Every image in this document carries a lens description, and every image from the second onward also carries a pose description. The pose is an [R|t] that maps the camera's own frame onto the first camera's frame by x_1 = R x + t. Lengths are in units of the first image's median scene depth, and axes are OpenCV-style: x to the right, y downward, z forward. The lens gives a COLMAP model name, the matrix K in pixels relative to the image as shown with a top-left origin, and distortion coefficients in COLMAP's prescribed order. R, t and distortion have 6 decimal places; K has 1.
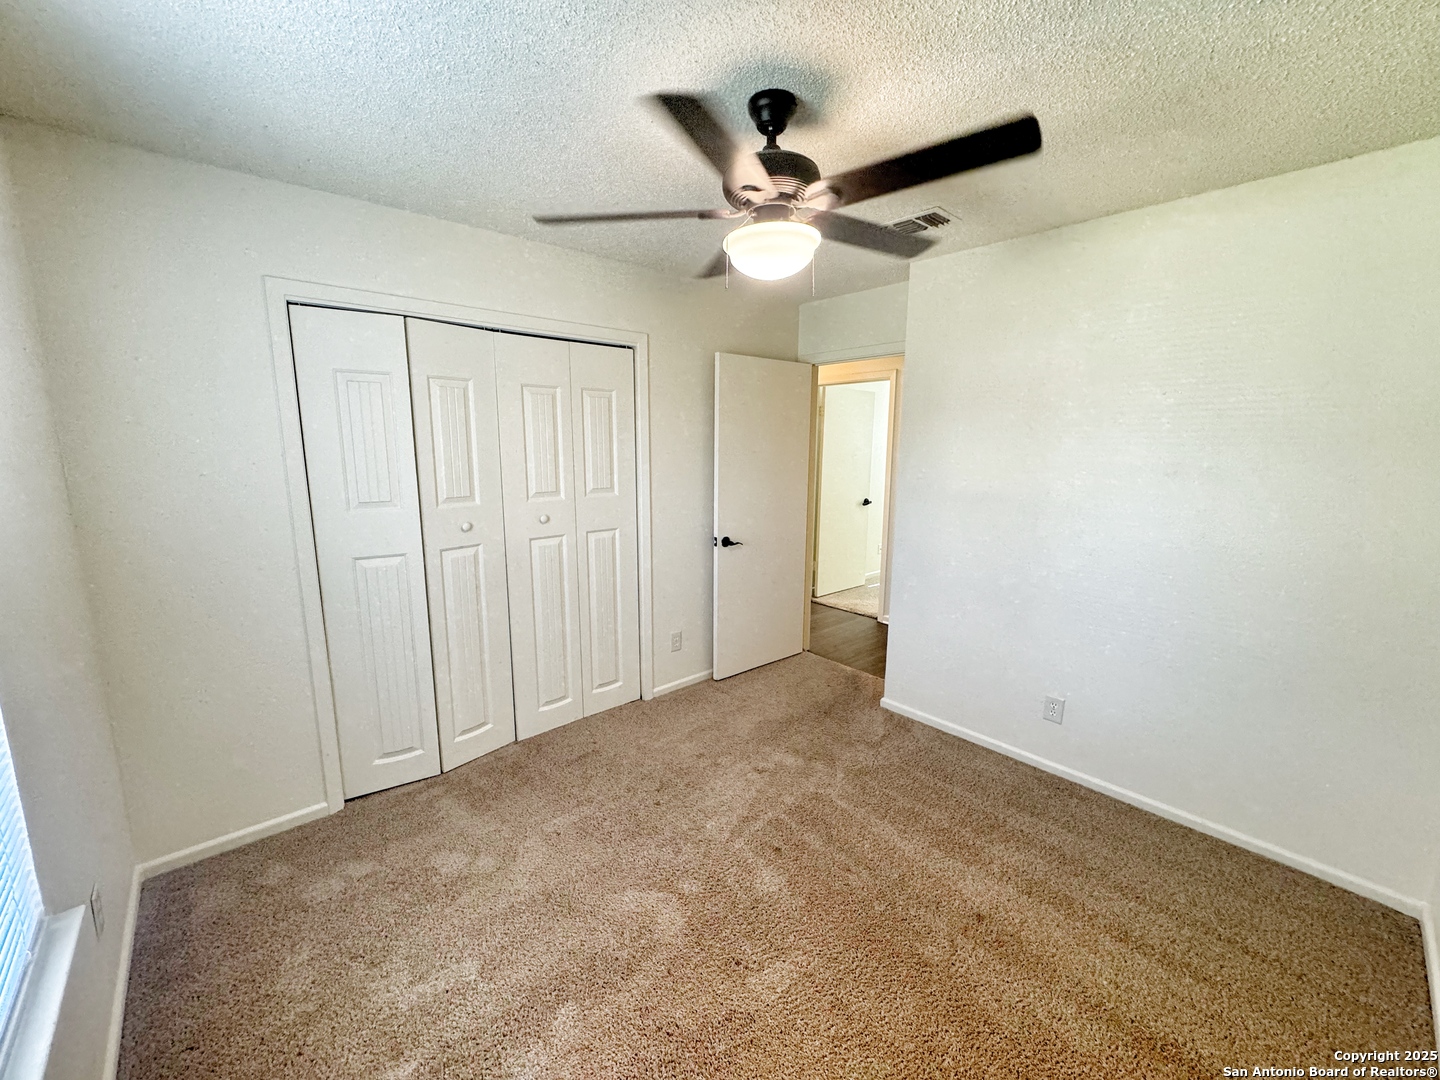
lens RADIAL K [[575.8, 0, 716.3], [0, 575.8, 539.0], [0, 0, 1]] dist [-0.003831, 0.000470]
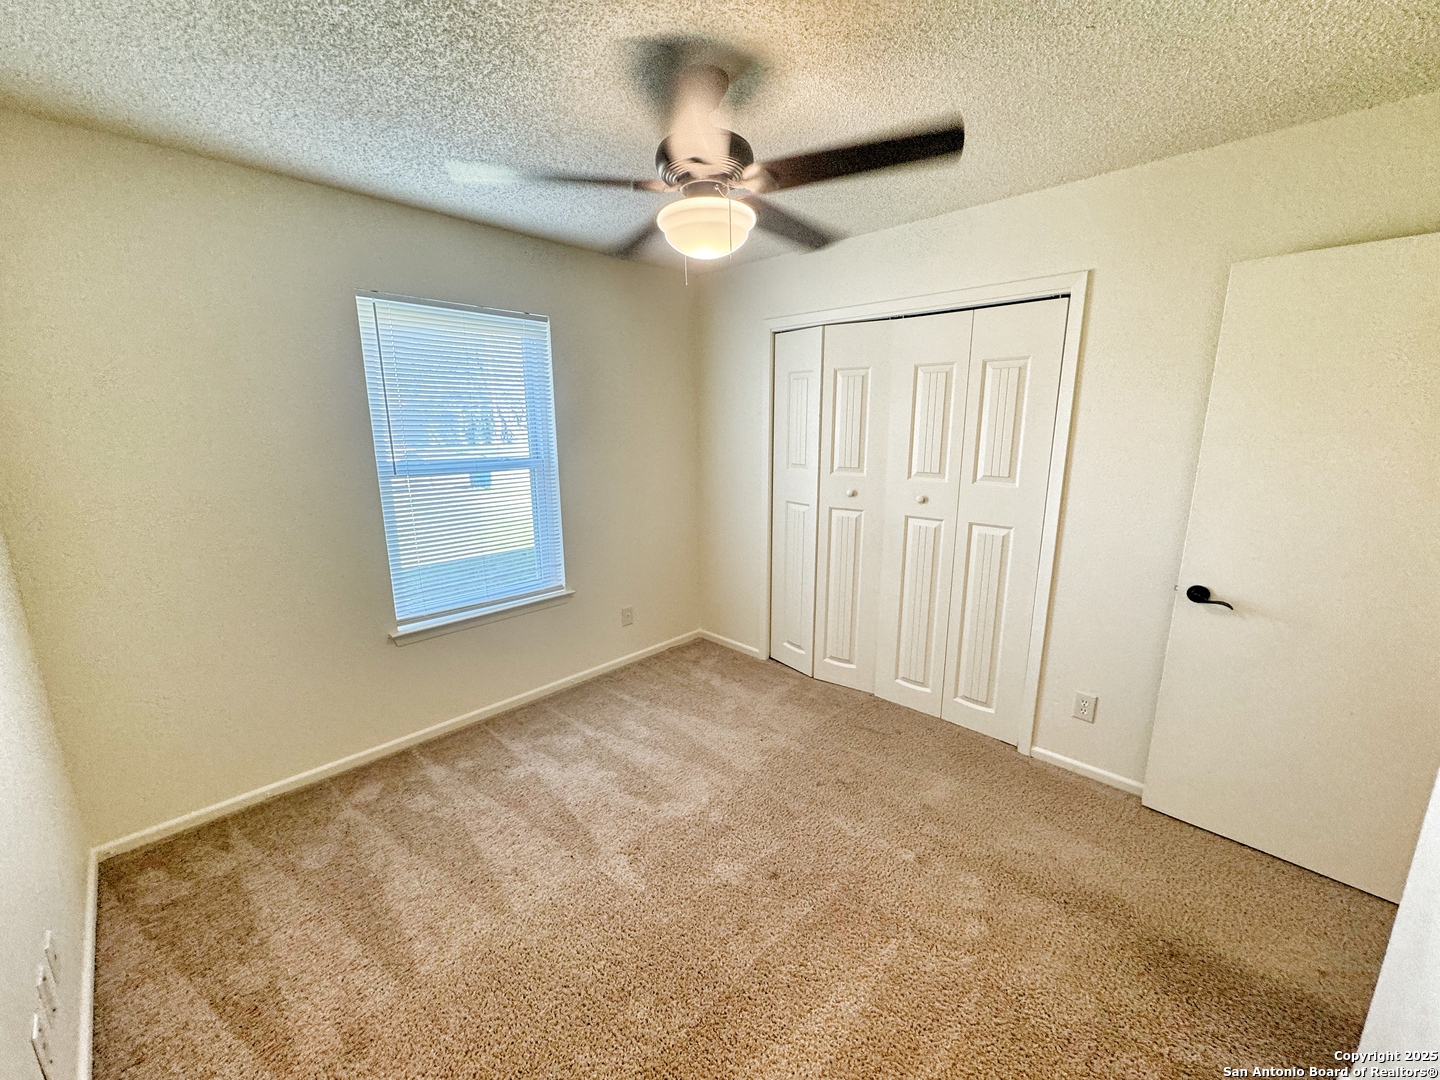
lens RADIAL K [[575.8, 0, 717.8], [0, 575.8, 541.8], [0, 0, 1]] dist [-0.003831, 0.000470]
pose [[0.071133, 0.204688, -0.976239, 0.752977], [-0.164055, 0.967791, 0.190963, -0.109131], [0.983883, 0.146574, 0.102422, 0.635880]]
